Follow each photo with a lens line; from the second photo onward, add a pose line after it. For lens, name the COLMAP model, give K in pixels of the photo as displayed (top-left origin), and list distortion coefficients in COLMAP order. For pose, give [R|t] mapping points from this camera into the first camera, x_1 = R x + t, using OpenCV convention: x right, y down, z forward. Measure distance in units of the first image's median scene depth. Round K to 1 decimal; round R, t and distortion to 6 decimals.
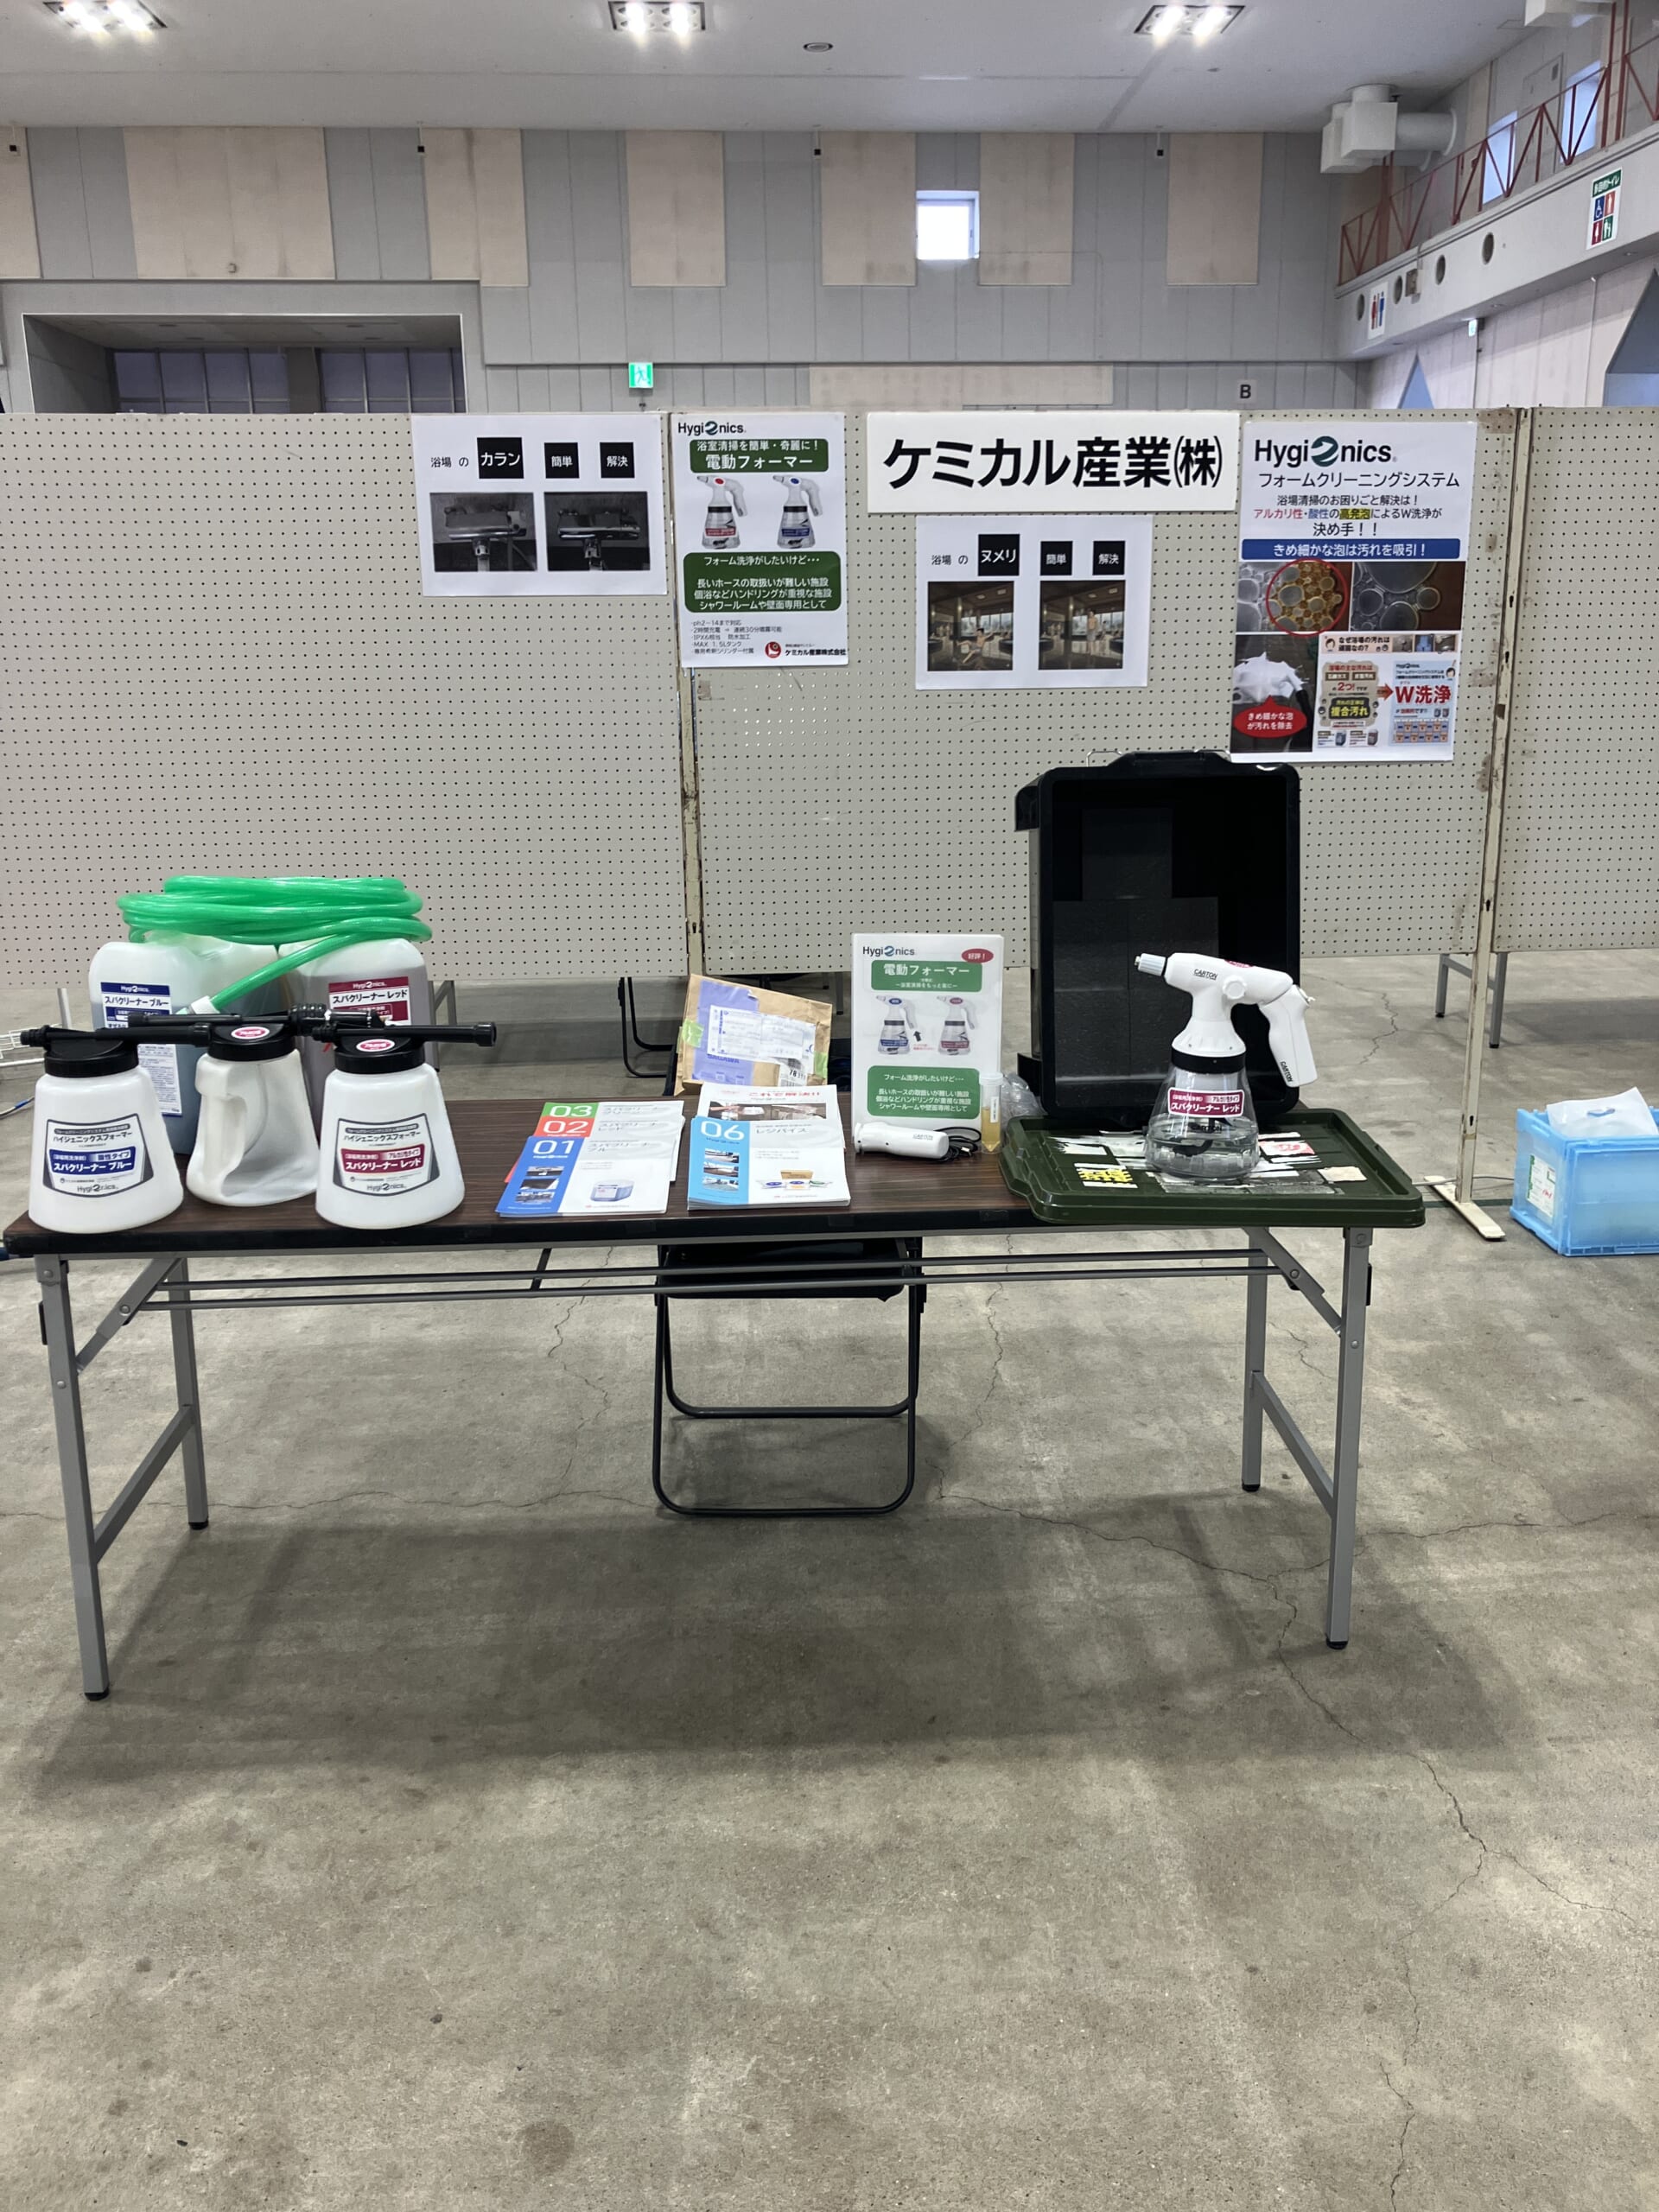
lens RADIAL K [[1819.1, 0, 850.1], [0, 1819.1, 1099.4], [0, 0, 1]] dist [-0.002940, 0.024185]
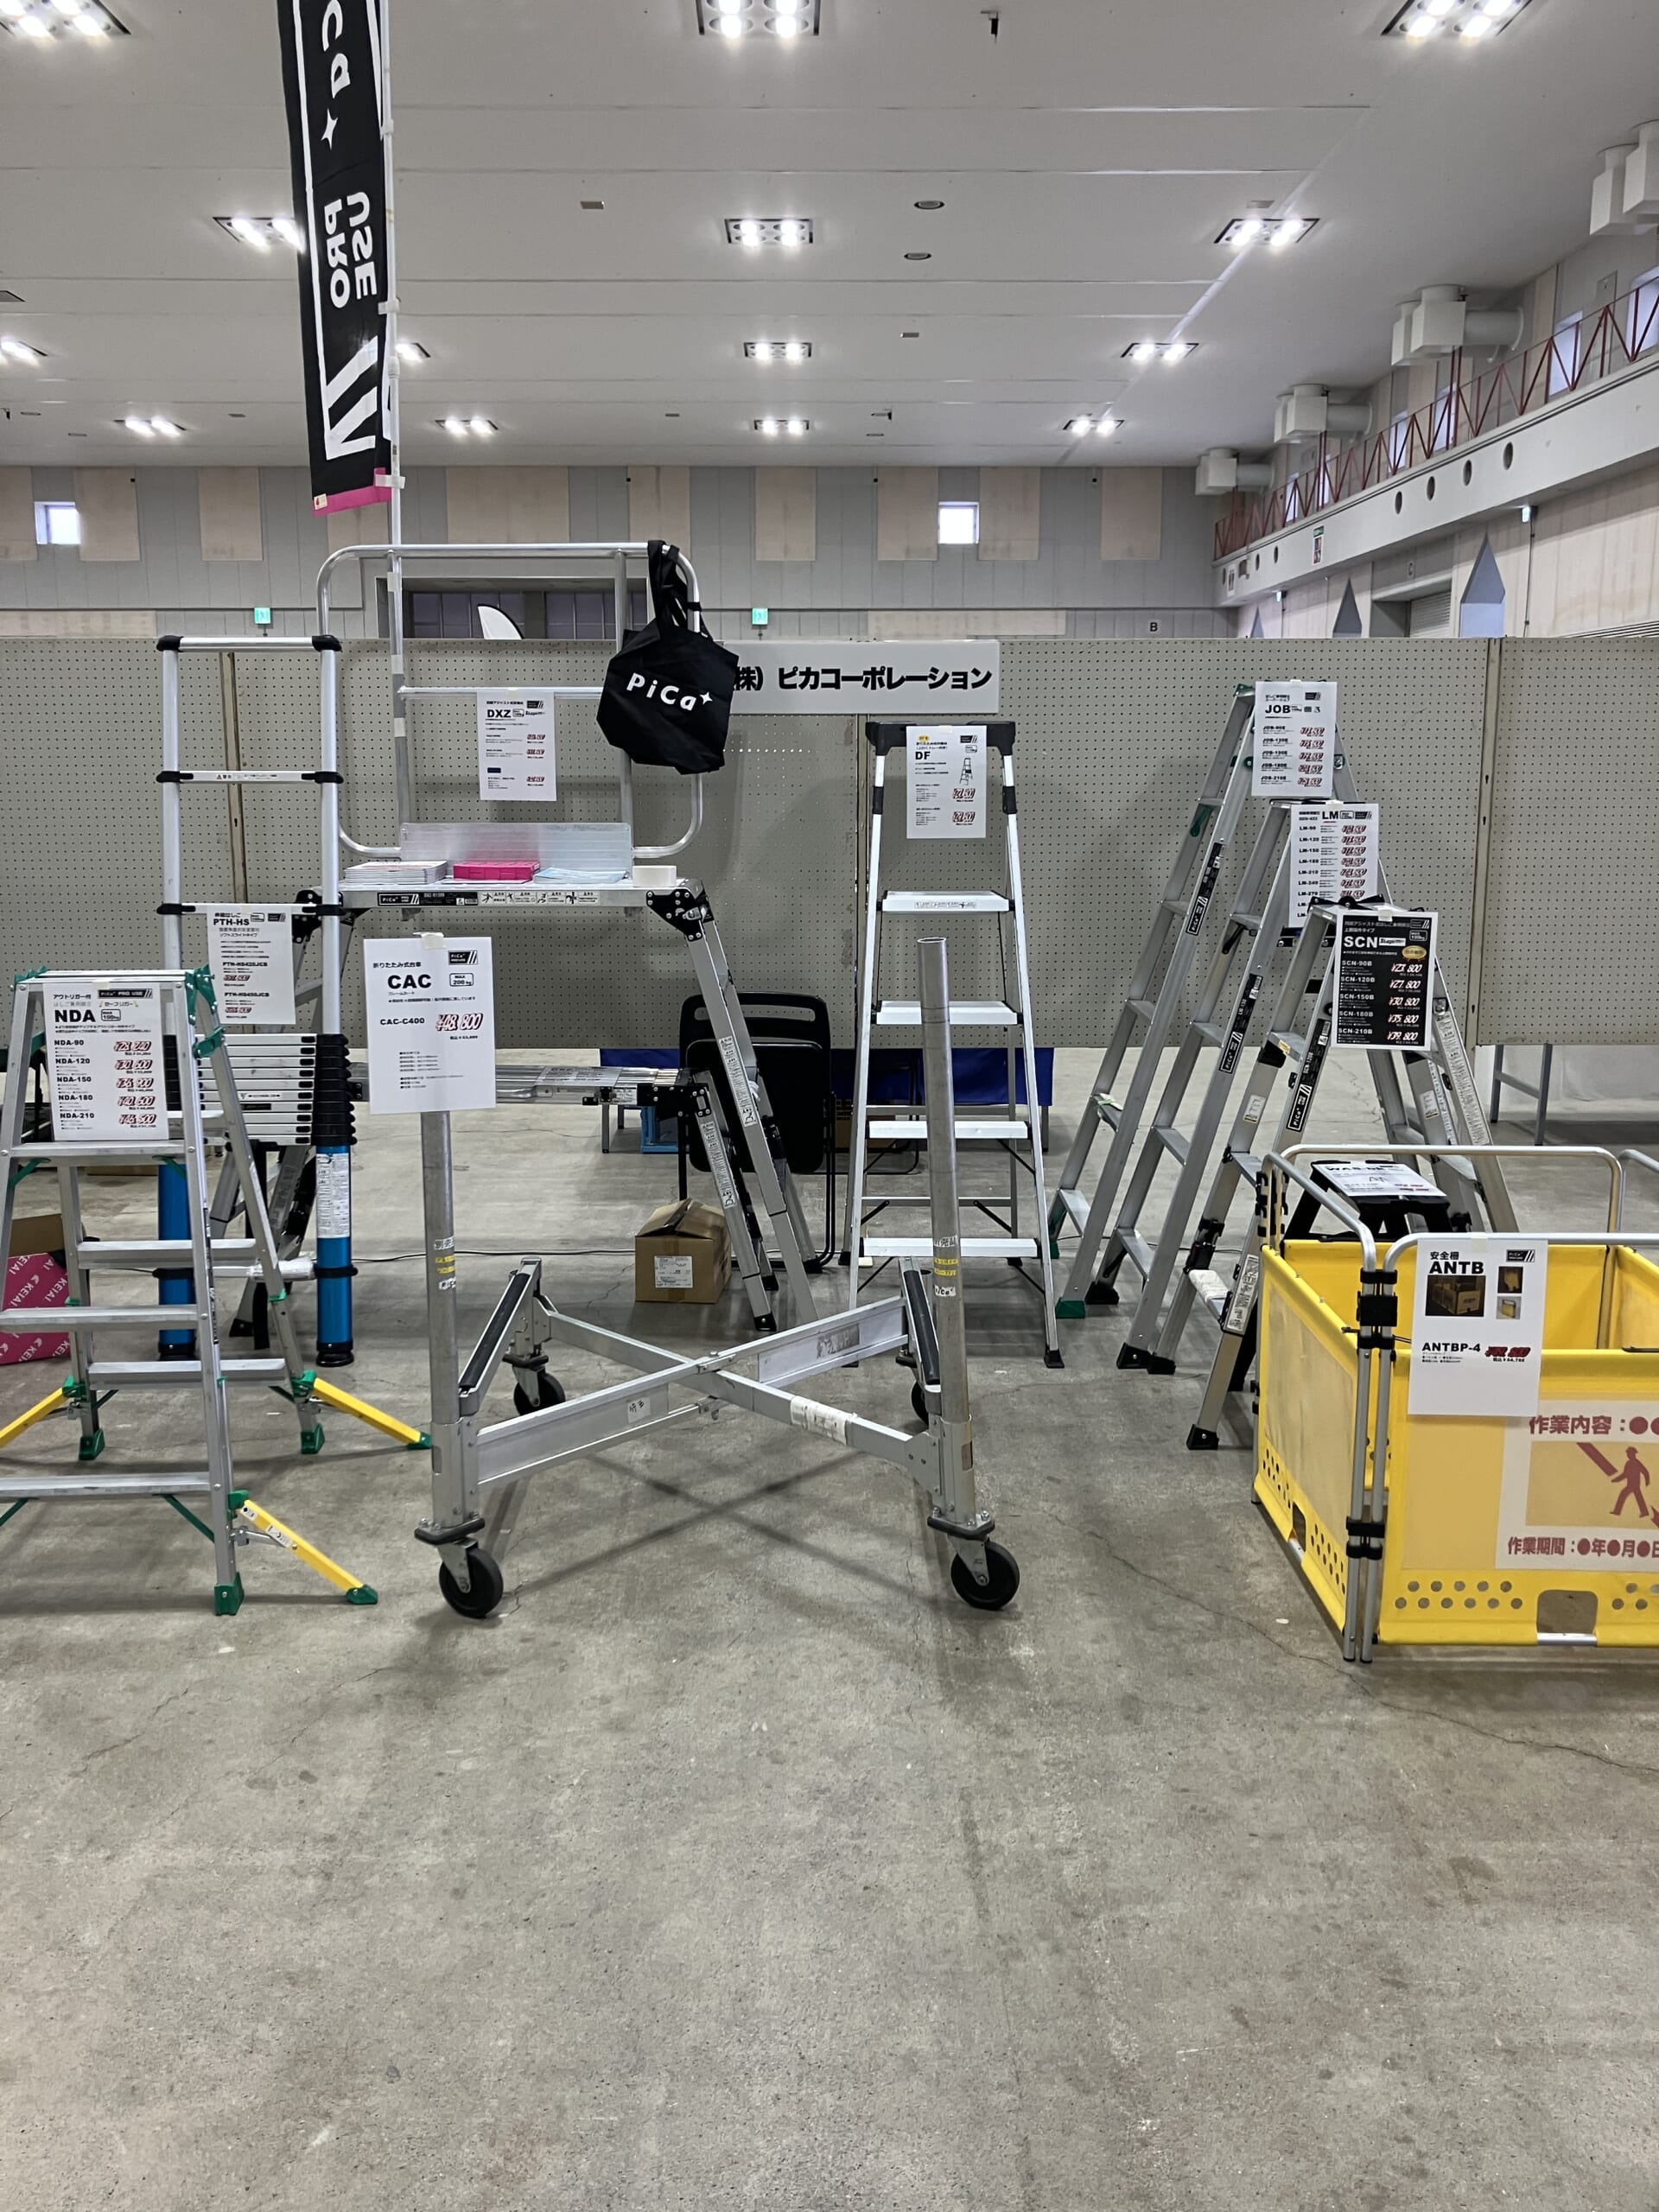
lens RADIAL K [[1819.1, 0, 815.2], [0, 1819.1, 1083.9], [0, 0, 1]] dist [-0.002940, 0.024185]
pose [[0.997697, 0.023778, -0.063518, 0.041981], [-0.029386, 0.995611, -0.088859, 0.141451], [0.061126, 0.090521, 0.994017, -0.519635]]
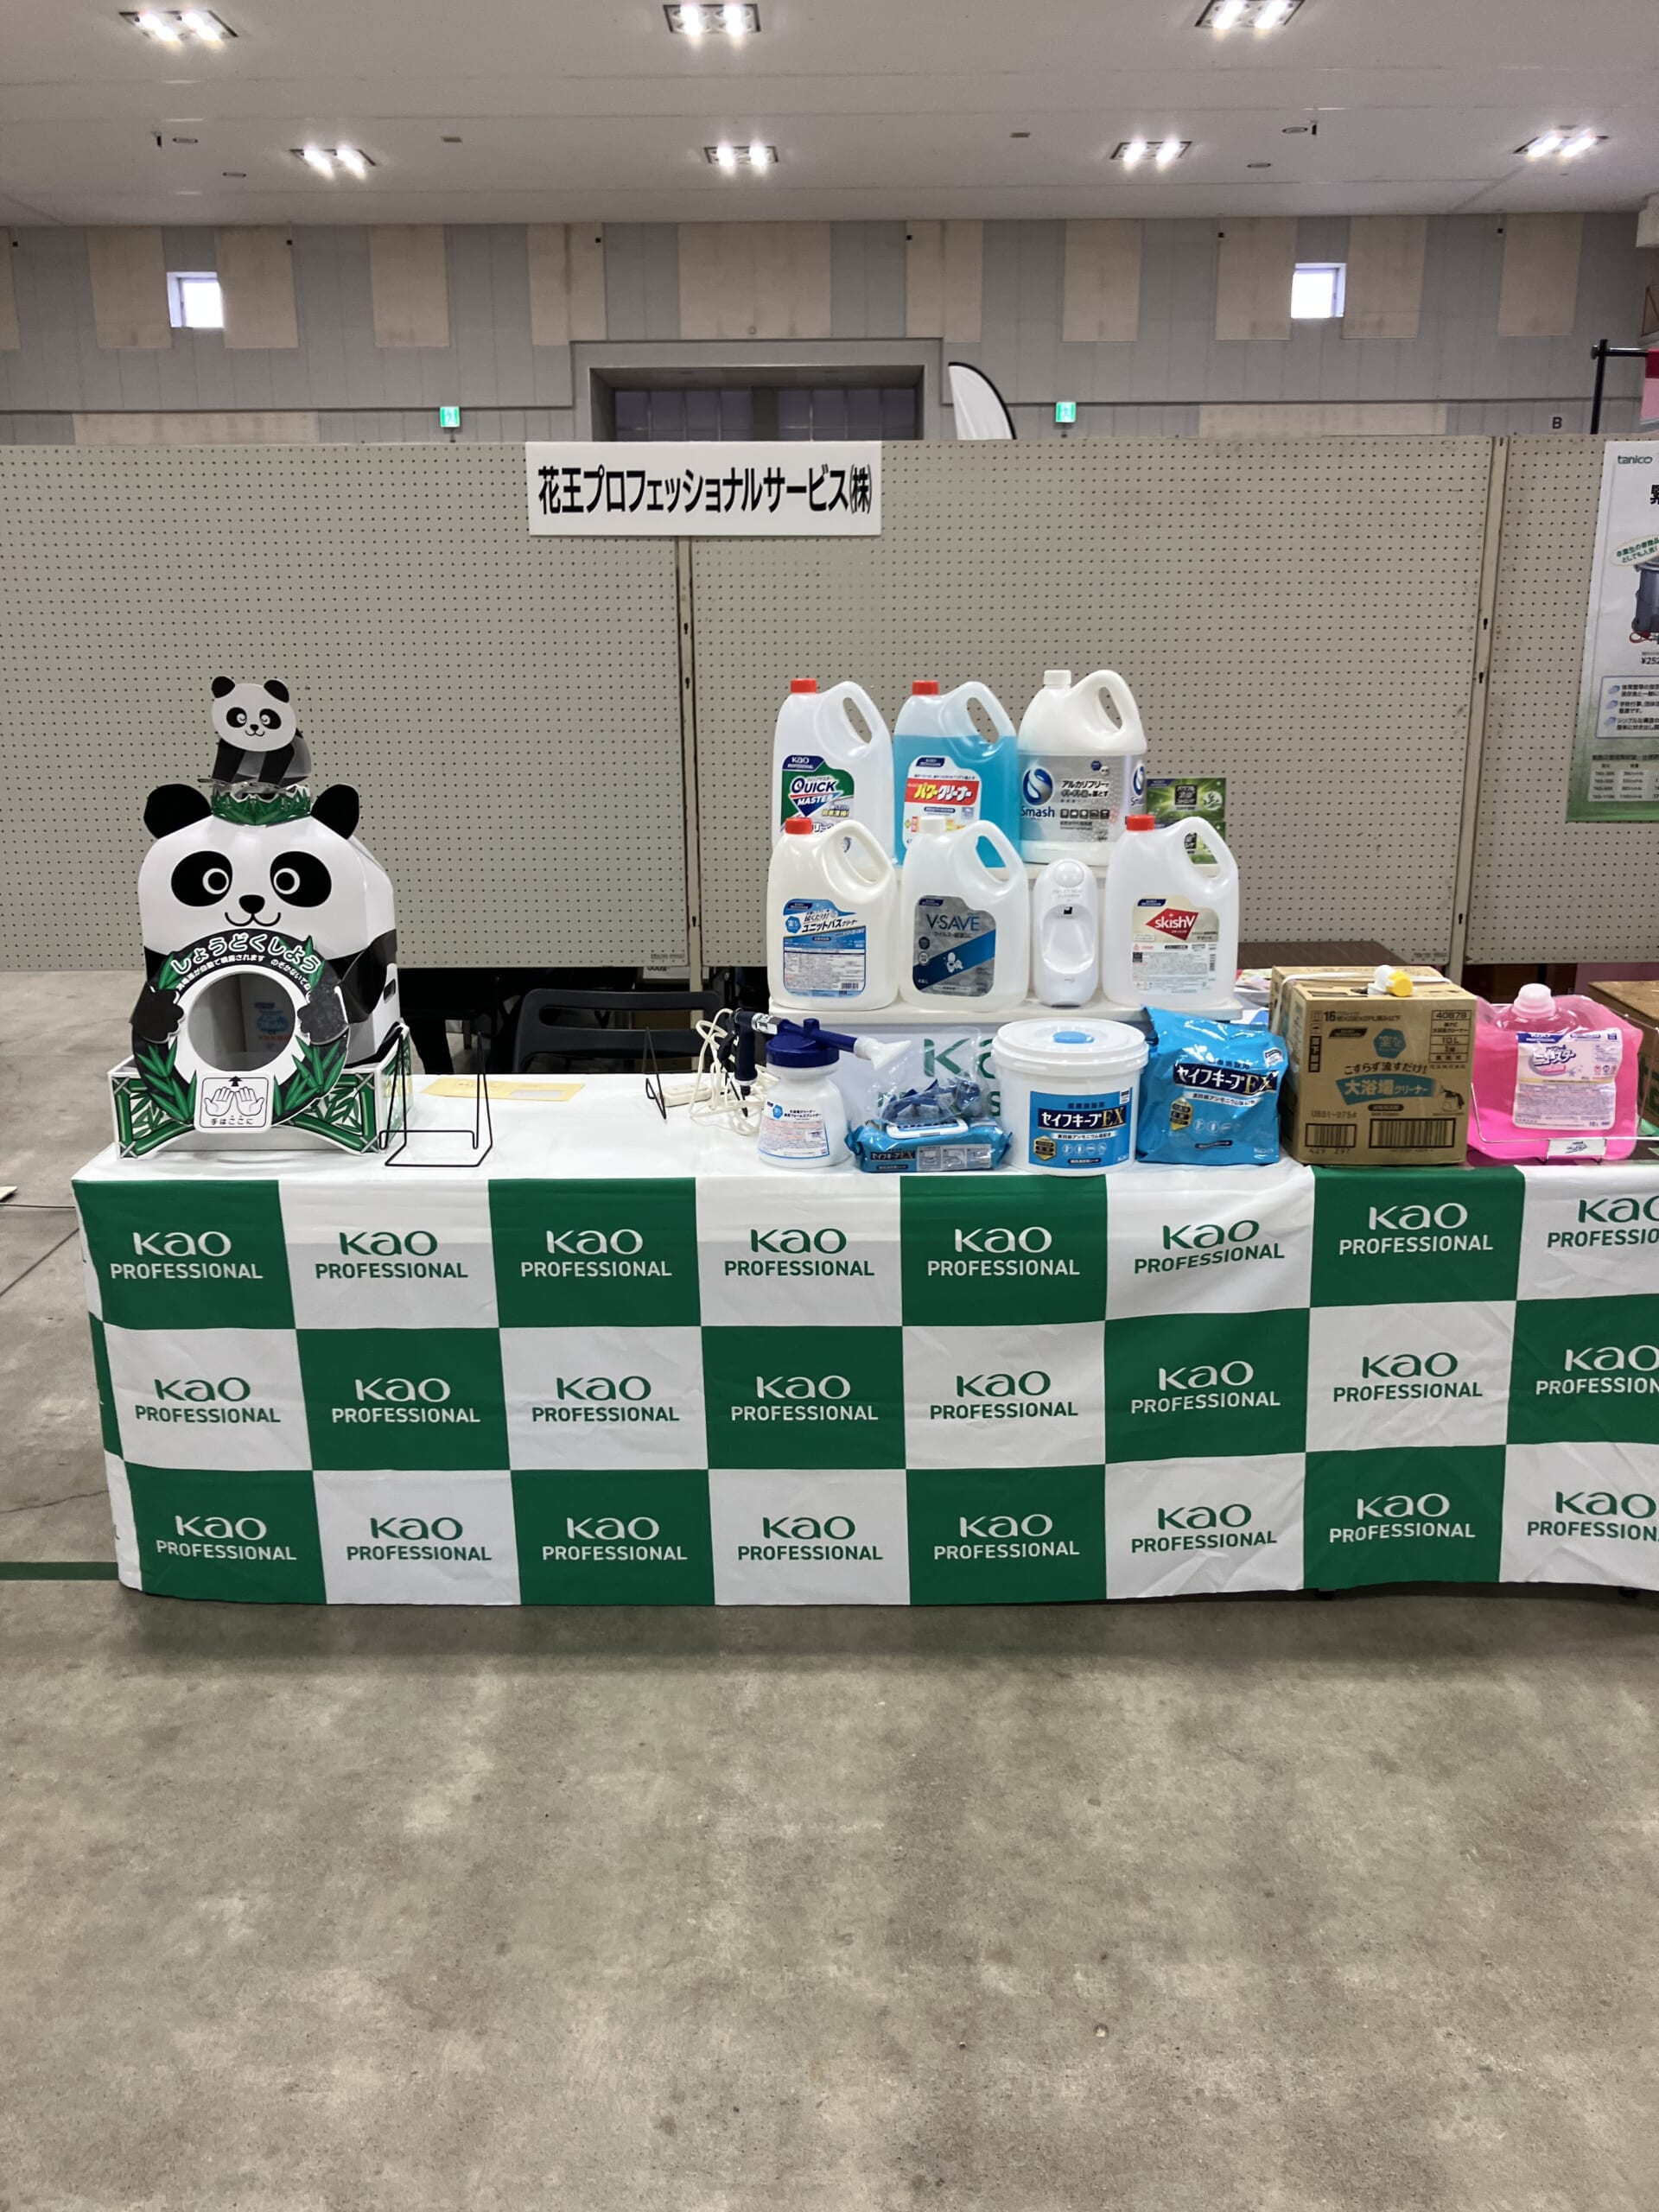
lens RADIAL K [[1819.1, 0, 809.2], [0, 1819.1, 1087.6], [0, 0, 1]] dist [-0.002940, 0.024185]
pose [[0.996887, 0.026332, -0.074320, -0.189550], [-0.026525, 0.999647, -0.001610, 0.075500], [0.074251, 0.003576, 0.997233, -0.266742]]
